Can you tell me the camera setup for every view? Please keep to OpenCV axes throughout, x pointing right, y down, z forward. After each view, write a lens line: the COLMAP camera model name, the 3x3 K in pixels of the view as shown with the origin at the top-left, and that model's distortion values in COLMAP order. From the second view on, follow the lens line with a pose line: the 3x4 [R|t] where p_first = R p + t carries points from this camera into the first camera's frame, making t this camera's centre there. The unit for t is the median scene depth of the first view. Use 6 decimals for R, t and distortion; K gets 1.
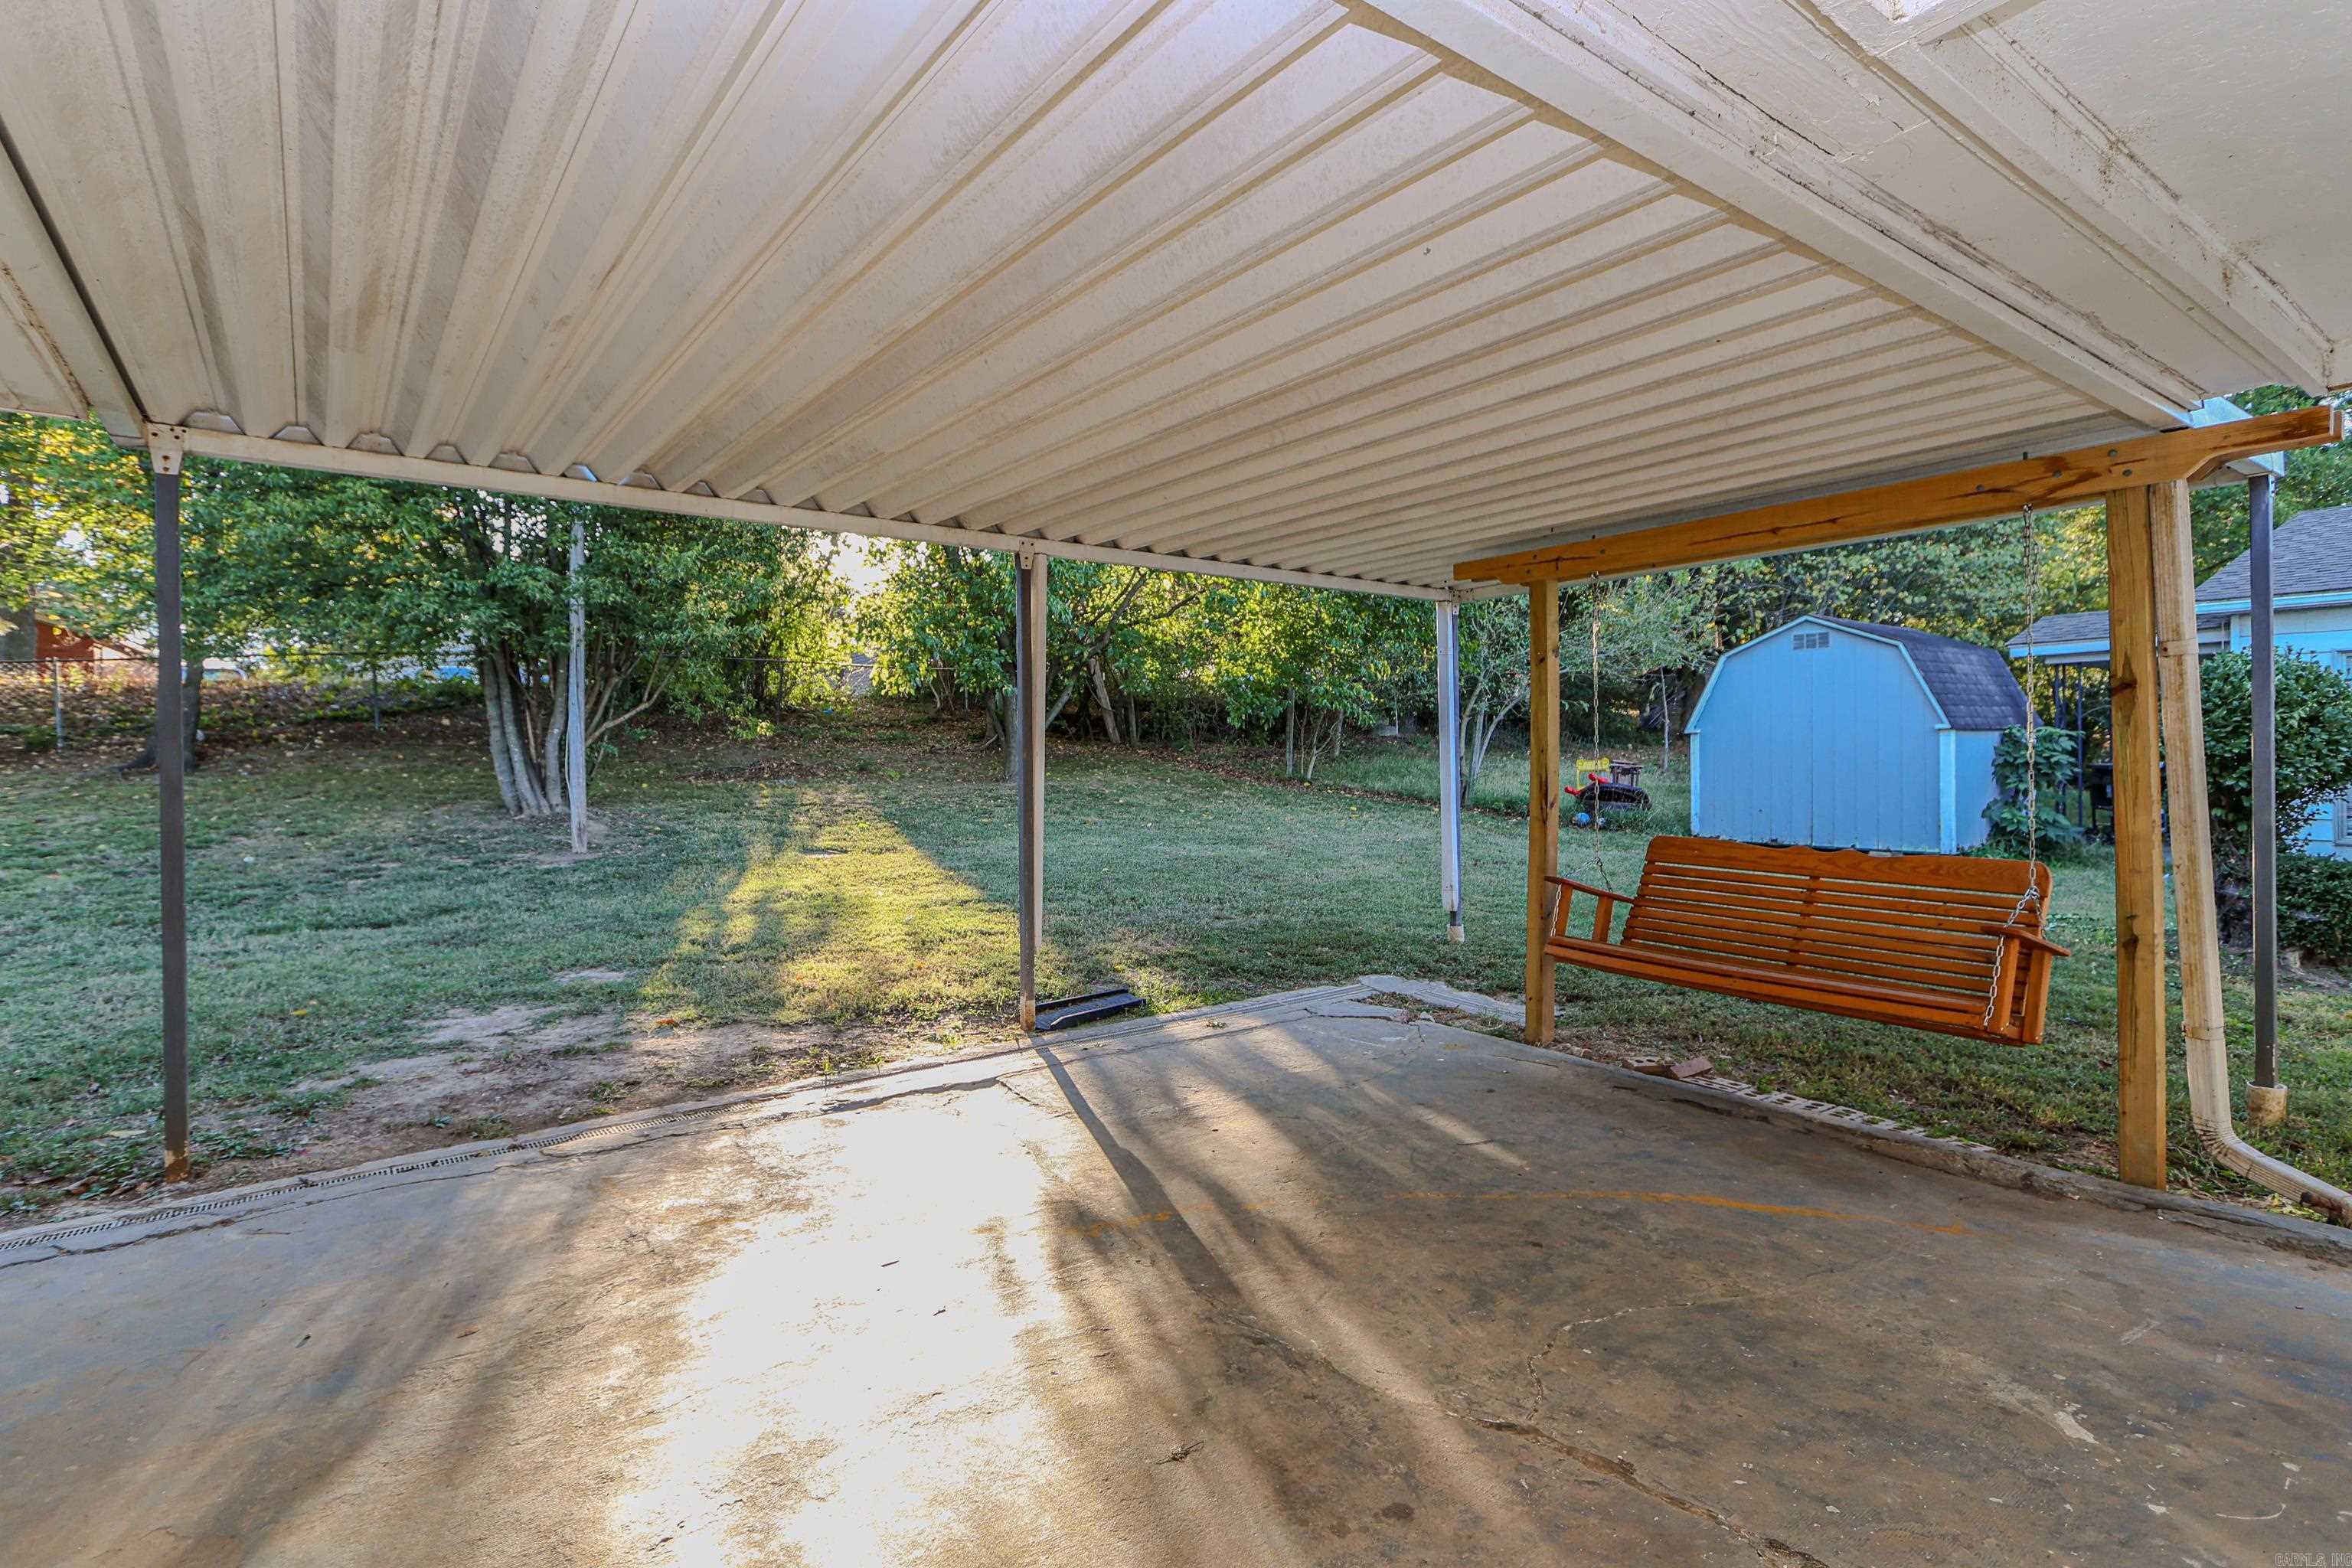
lens RADIAL K [[1135.0, 0, 1174.7], [0, 1135.0, 769.9], [0, 0, 1]] dist [0.002873, 0.000293]
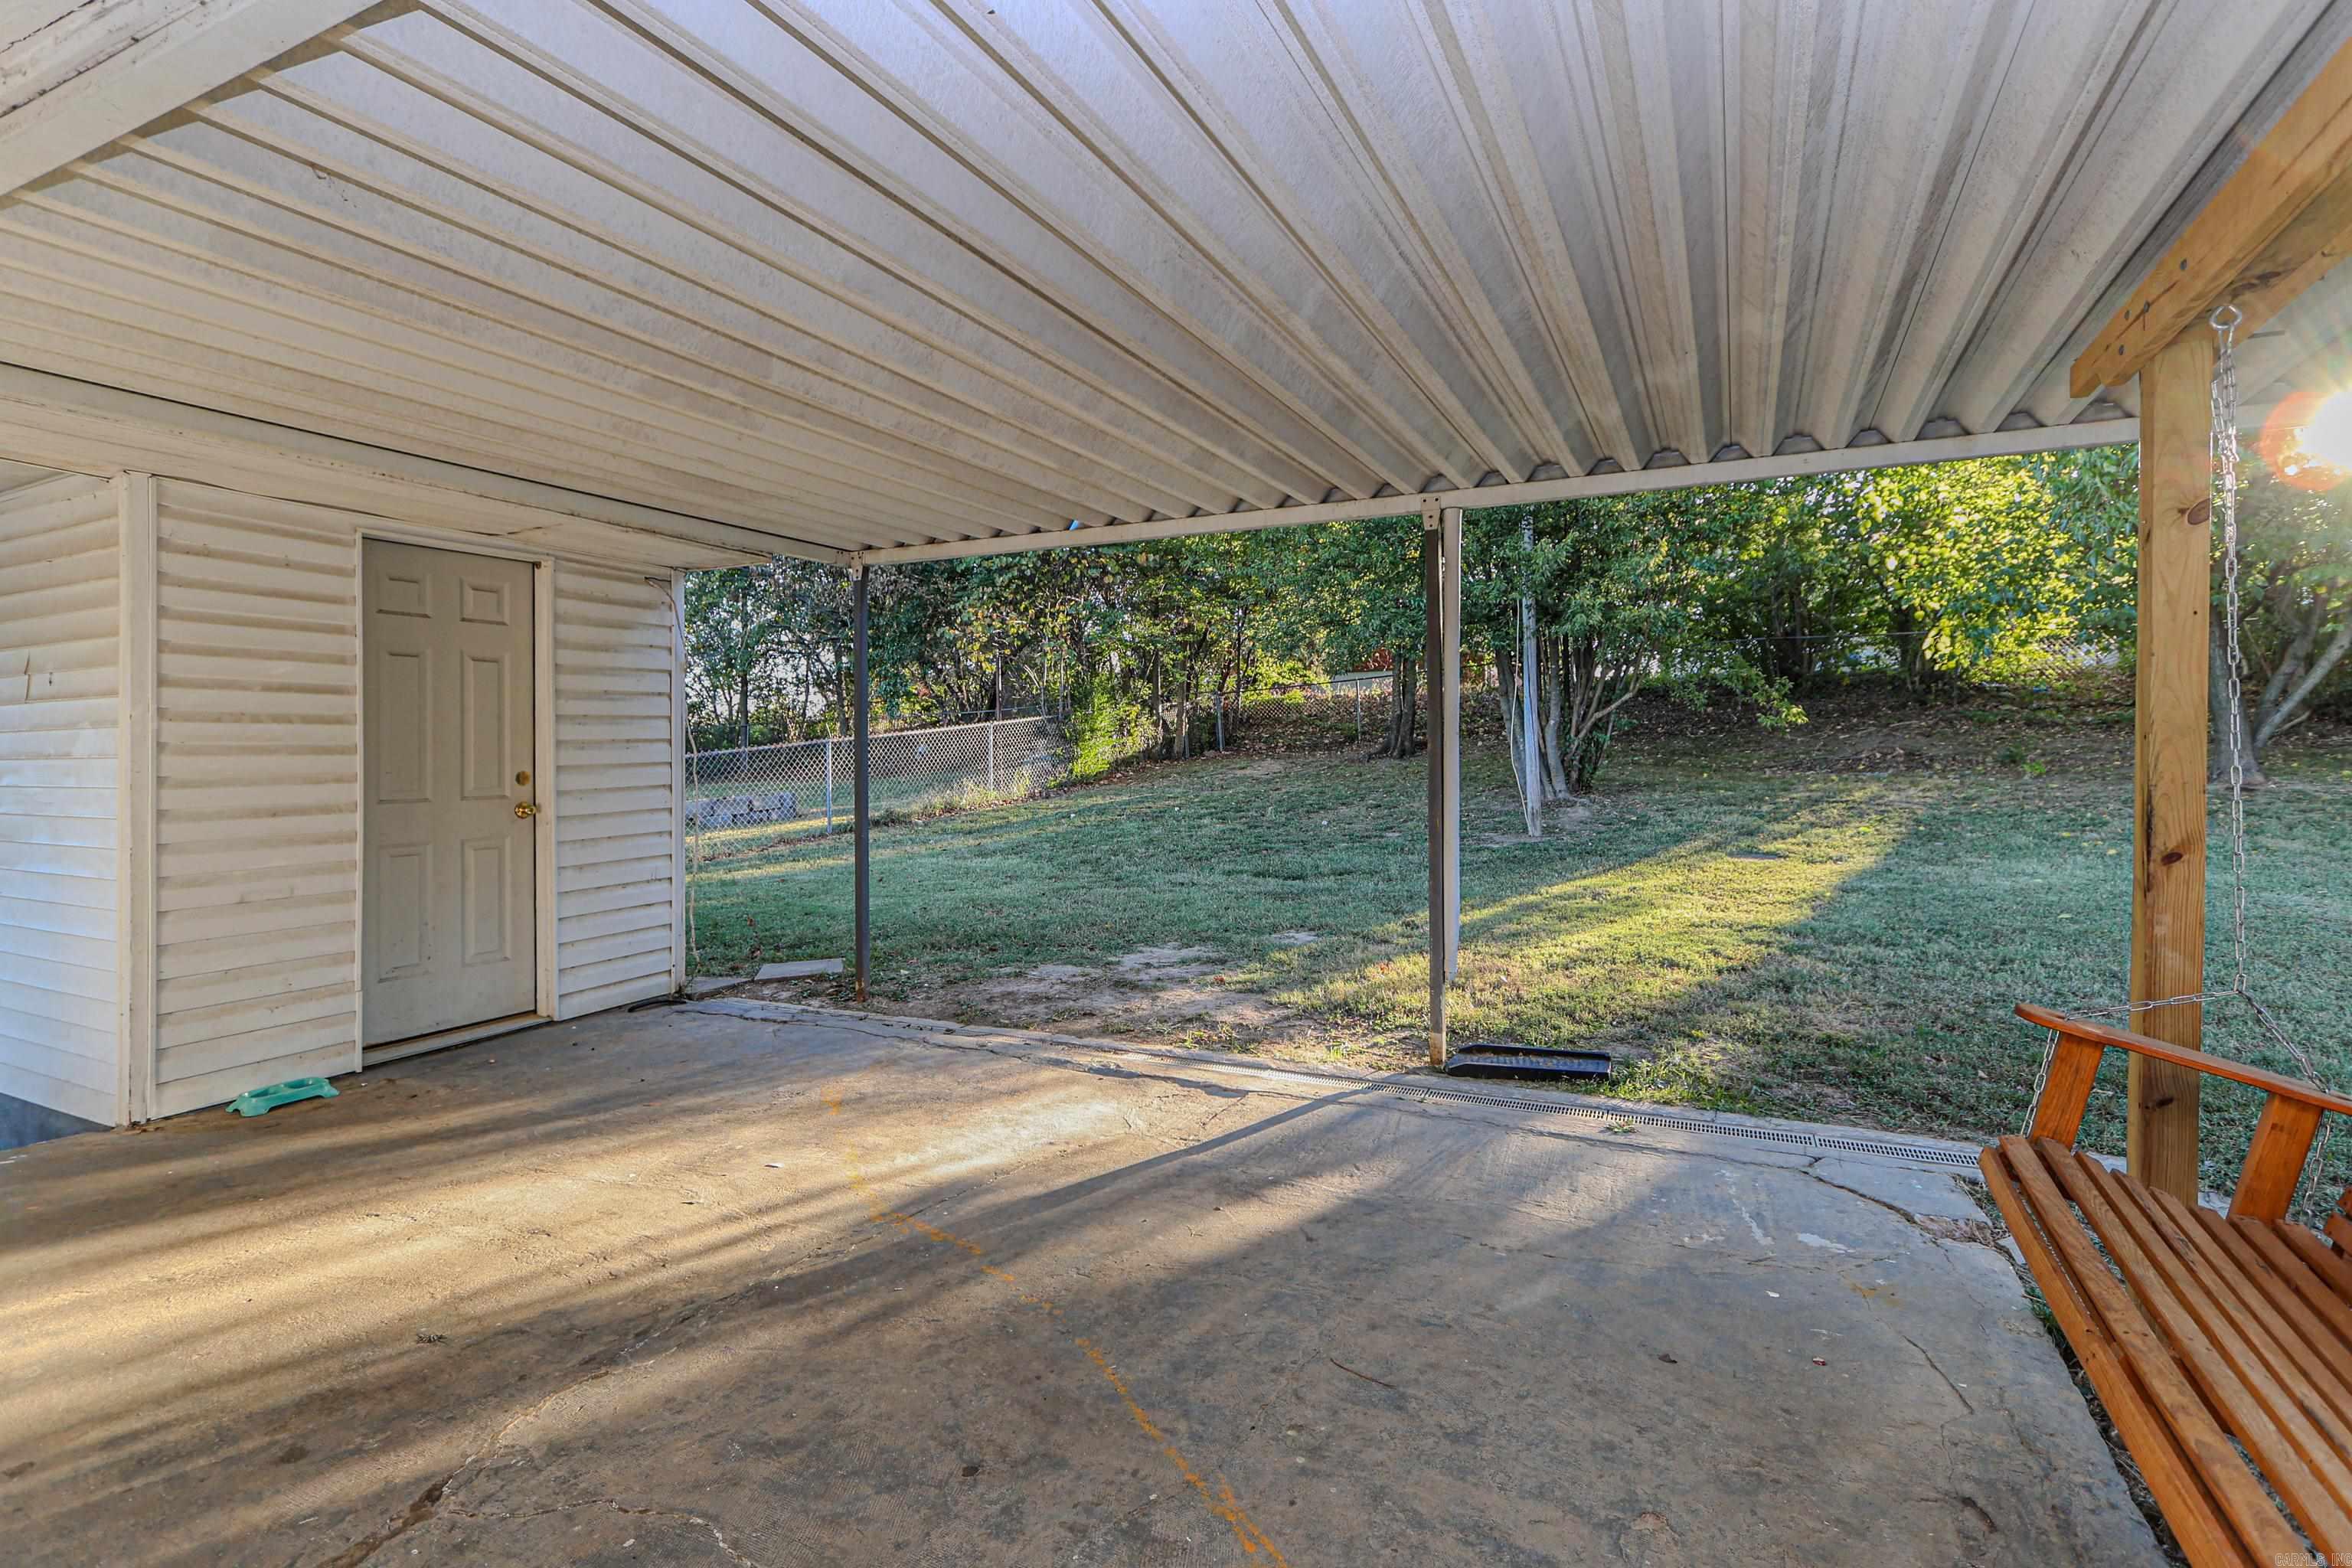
lens RADIAL K [[1135.0, 0, 1175.6], [0, 1135.0, 769.4], [0, 0, 1]] dist [0.002873, 0.000293]
pose [[0.450634, 0.018991, -0.892507, 0.725336], [-0.011228, 0.999815, 0.015605, -0.004914], [0.892638, 0.002989, 0.450764, 0.606549]]
